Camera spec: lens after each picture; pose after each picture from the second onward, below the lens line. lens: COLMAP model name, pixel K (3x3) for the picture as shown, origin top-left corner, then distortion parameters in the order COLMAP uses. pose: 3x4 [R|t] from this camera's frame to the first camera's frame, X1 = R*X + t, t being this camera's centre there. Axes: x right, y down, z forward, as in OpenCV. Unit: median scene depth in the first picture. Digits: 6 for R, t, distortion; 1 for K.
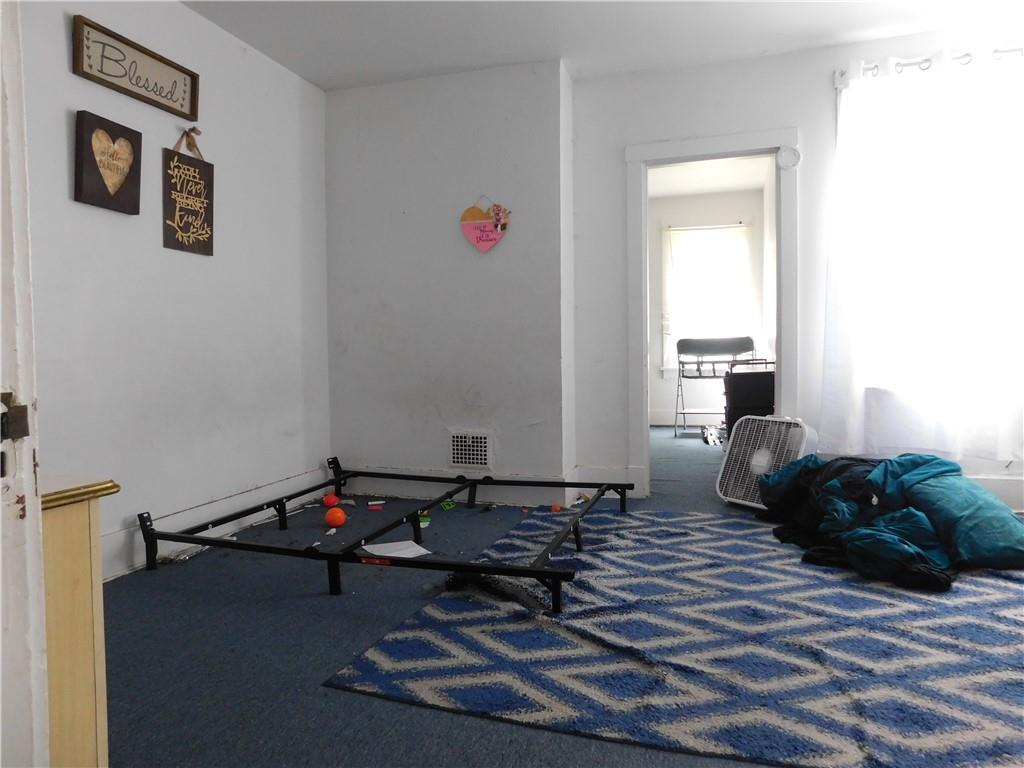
lens RADIAL K [[683.5, 0, 512.9], [0, 683.5, 378.7], [0, 0, 1]] dist [-0.042175, 0.021199]
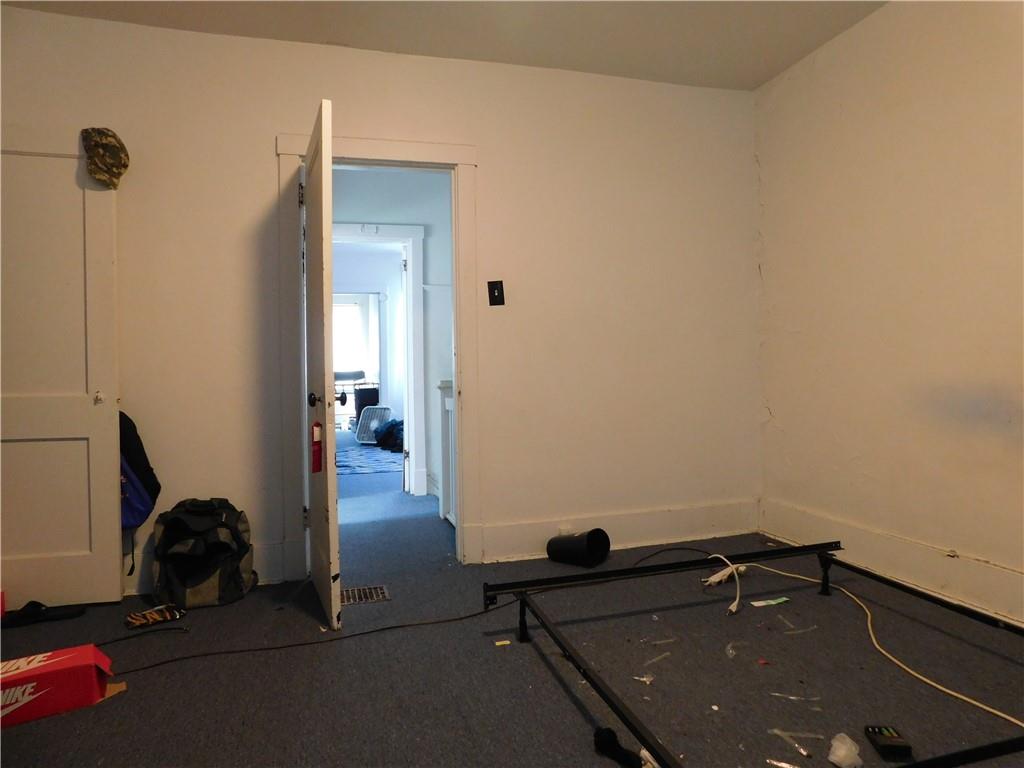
lens RADIAL K [[683.5, 0, 512.6], [0, 683.5, 382.2], [0, 0, 1]] dist [-0.042175, 0.021199]
pose [[0.839007, -0.003459, 0.544110, -0.432995], [0.022501, 0.999345, -0.028344, 0.043113], [-0.543655, 0.036024, 0.838535, -1.044246]]
